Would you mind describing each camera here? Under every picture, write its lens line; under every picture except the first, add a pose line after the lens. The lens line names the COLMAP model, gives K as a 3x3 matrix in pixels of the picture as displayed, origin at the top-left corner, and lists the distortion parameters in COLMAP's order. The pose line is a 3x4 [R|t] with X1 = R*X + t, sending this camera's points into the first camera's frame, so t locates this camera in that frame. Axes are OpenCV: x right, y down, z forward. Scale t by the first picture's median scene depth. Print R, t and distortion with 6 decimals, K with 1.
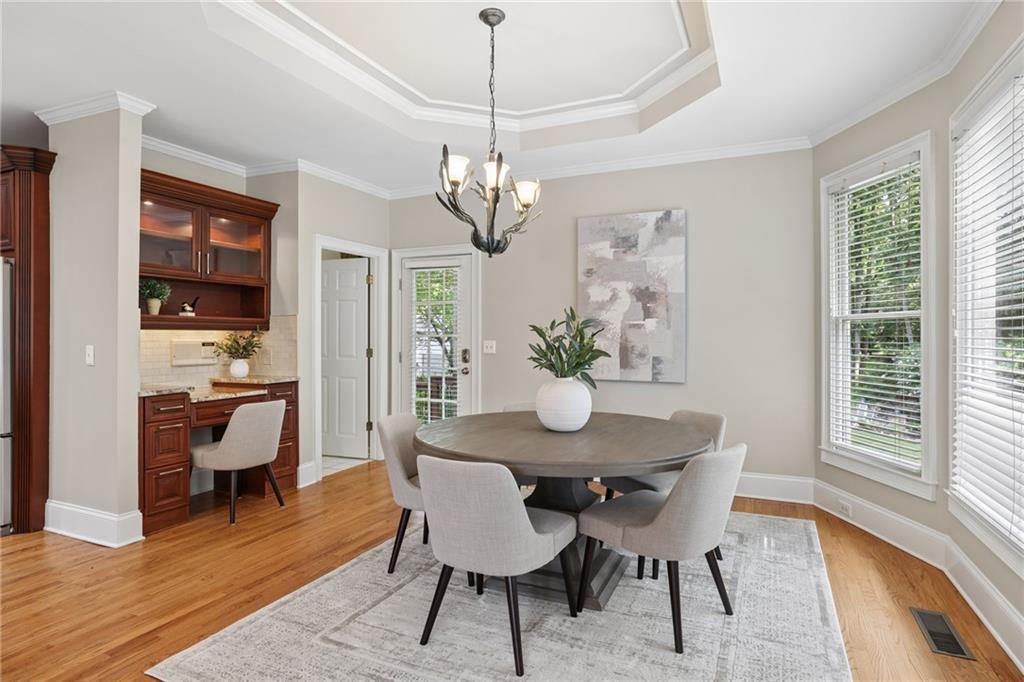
lens RADIAL K [[550.7, 0, 513.2], [0, 550.7, 334.9], [0, 0, 1]] dist [-0.005544, -0.000520]
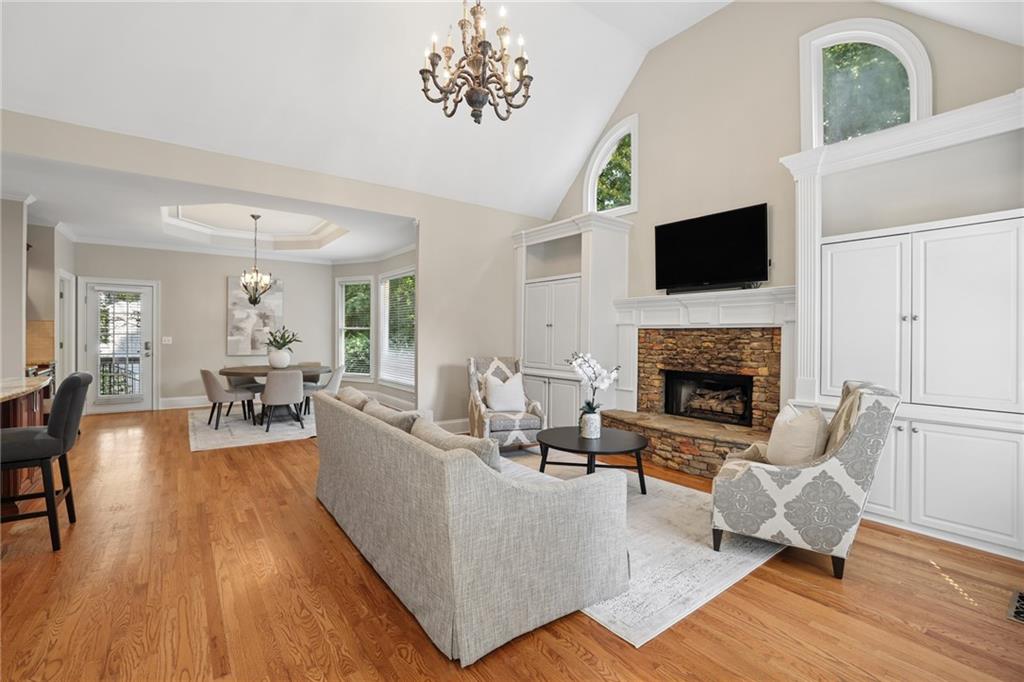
lens RADIAL K [[449.3, 0, 510.9], [0, 449.3, 338.1], [0, 0, 1]] dist [-0.027486, 0.003035]
pose [[0.475791, -0.003052, 0.879553, -0.874905], [-0.006510, 0.999954, 0.006991, -0.003418], [-0.879535, -0.009052, 0.475749, -0.739609]]
